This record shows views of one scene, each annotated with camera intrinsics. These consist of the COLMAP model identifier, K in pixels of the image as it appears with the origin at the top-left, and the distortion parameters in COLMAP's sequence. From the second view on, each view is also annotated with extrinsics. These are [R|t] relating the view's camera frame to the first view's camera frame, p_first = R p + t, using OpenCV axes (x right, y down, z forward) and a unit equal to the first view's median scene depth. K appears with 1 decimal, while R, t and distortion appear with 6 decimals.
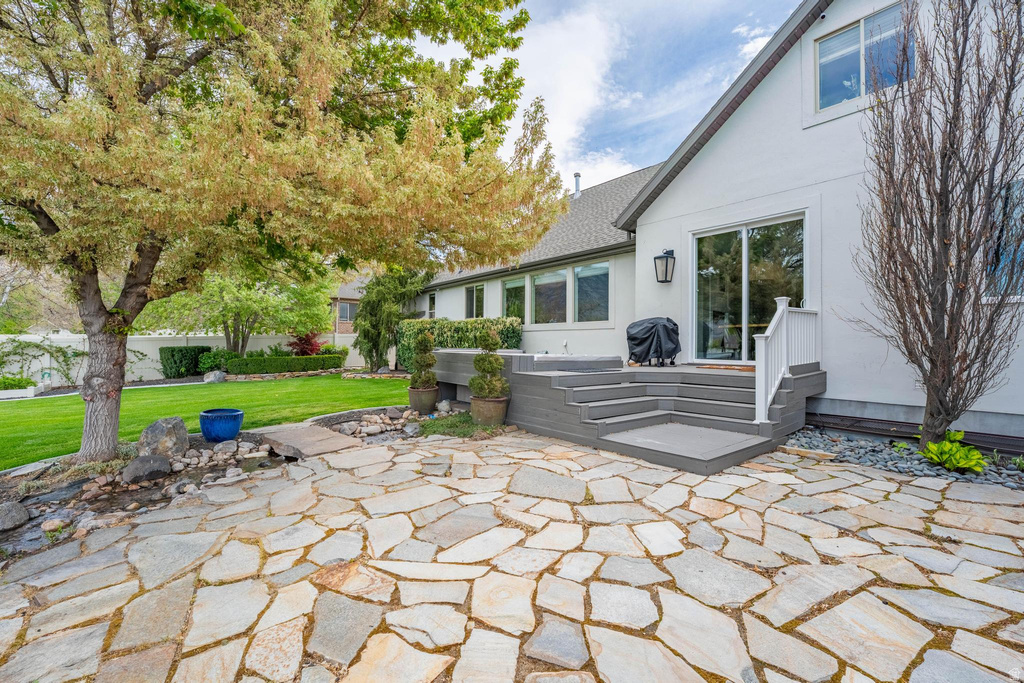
lens RADIAL K [[422.9, 0, 493.1], [0, 422.9, 342.2], [0, 0, 1]] dist [-0.014298, 0.000144]
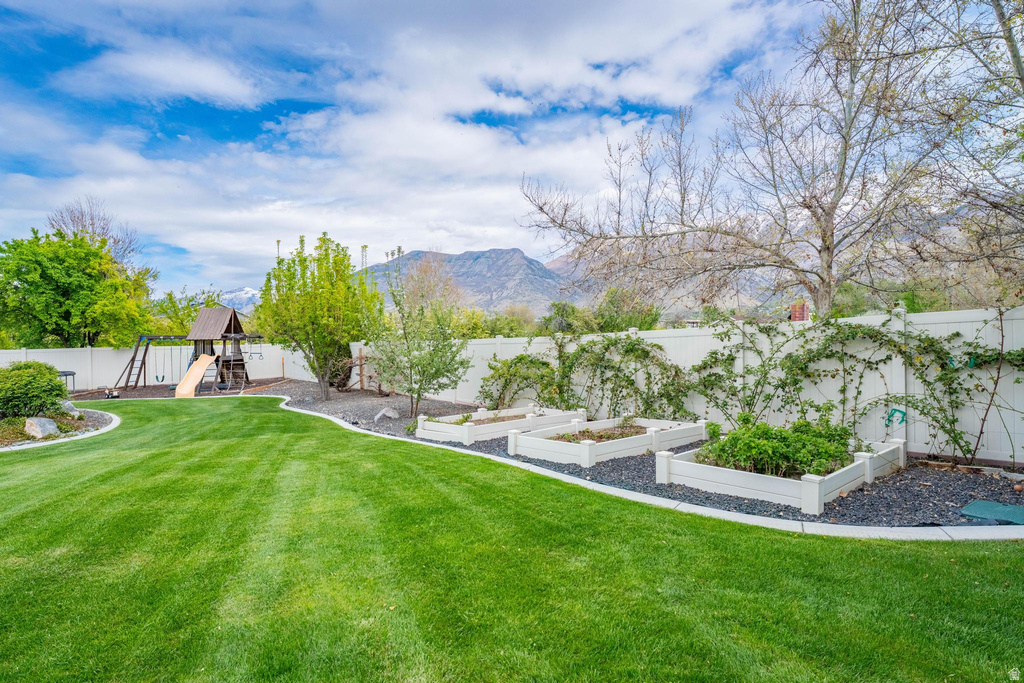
lens RADIAL K [[513.5, 0, 514.5], [0, 513.5, 341.6], [0, 0, 1]] dist [0.002919, -0.000264]
pose [[0.026805, -0.009027, -0.999600, -0.619798], [0.011312, 0.999898, -0.008727, 0.014384], [0.999577, -0.011073, 0.026904, 0.639166]]
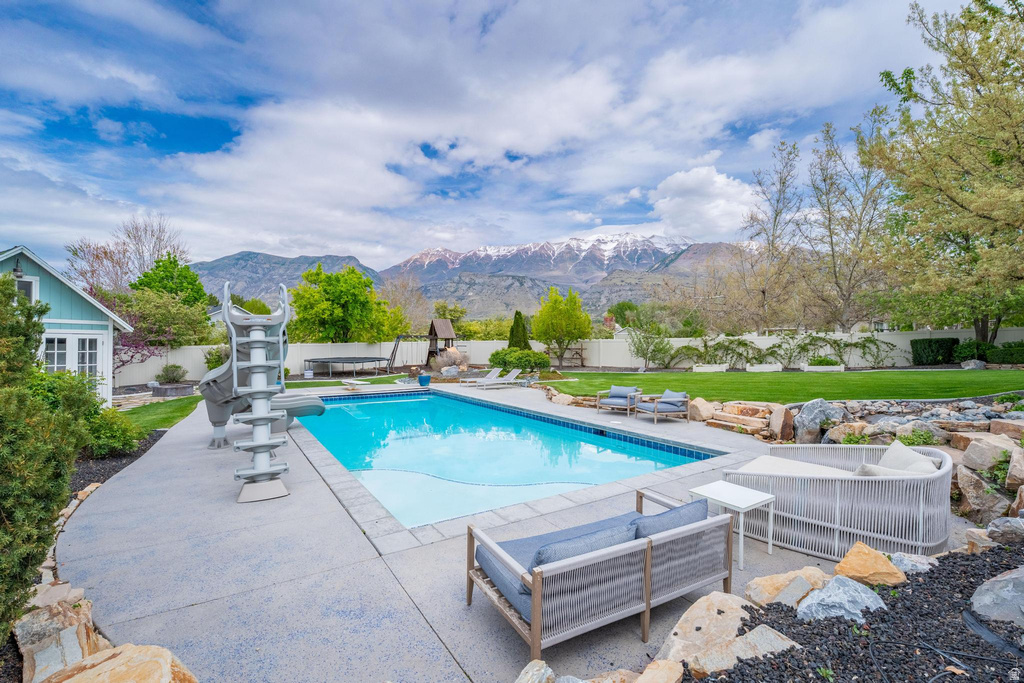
lens RADIAL K [[458.5, 0, 513.5], [0, 458.5, 341.3], [0, 0, 1]] dist [-0.005343, -0.000160]
pose [[0.385146, -0.012688, -0.922769, -0.014129], [0.007527, 0.999915, -0.010607, 0.024071], [0.922825, -0.002861, 0.385209, -0.620053]]
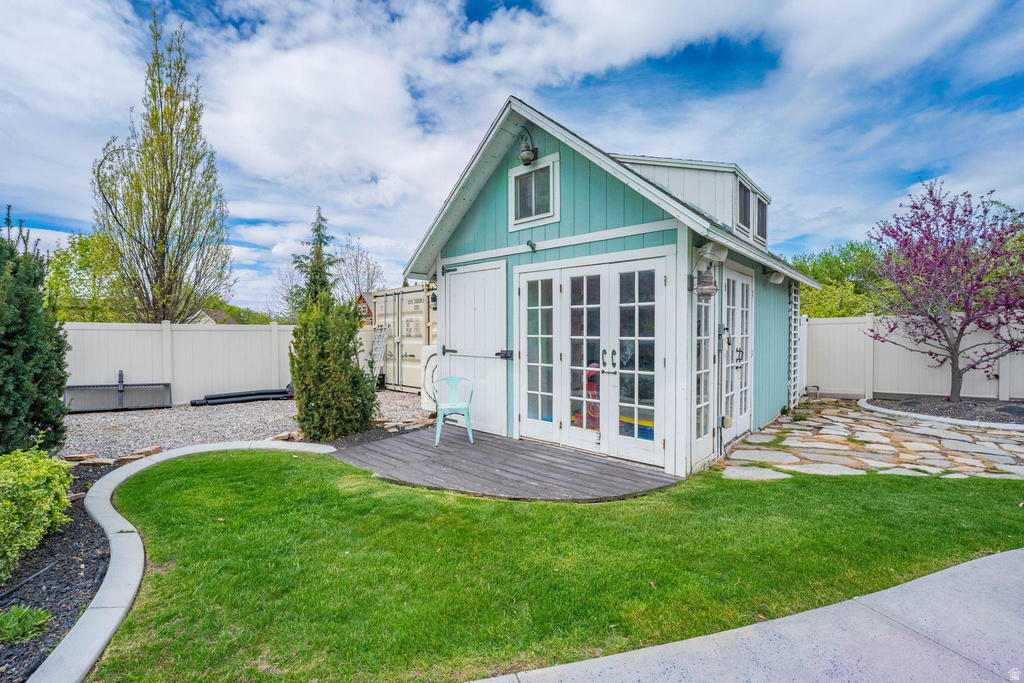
lens RADIAL K [[458.5, 0, 508.9], [0, 458.5, 340.1], [0, 0, 1]] dist [-0.005343, -0.000160]
pose [[-0.989130, 0.005516, -0.146937, -0.893362], [0.002993, 0.999844, 0.017385, 0.046226], [0.147010, 0.016756, -0.988993, -0.696997]]
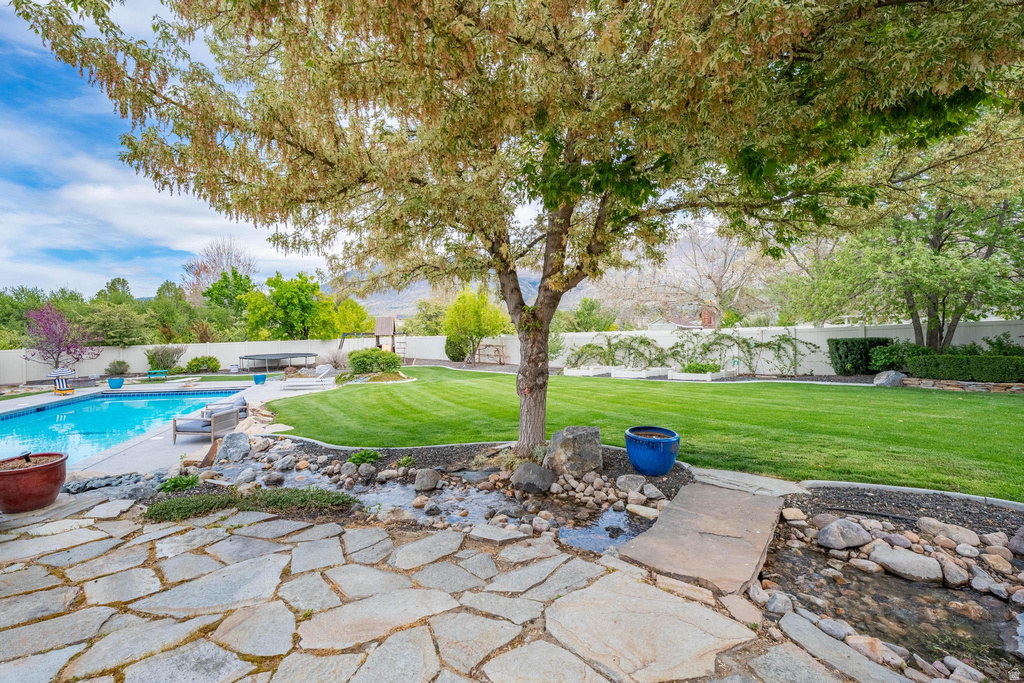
lens RADIAL K [[422.9, 0, 504.8], [0, 422.9, 337.8], [0, 0, 1]] dist [-0.014298, 0.000144]
pose [[0.084877, 0.003403, -0.996386, 0.026571], [0.012328, 0.999914, 0.004465, -0.002743], [0.996315, -0.012662, 0.084827, 0.260303]]
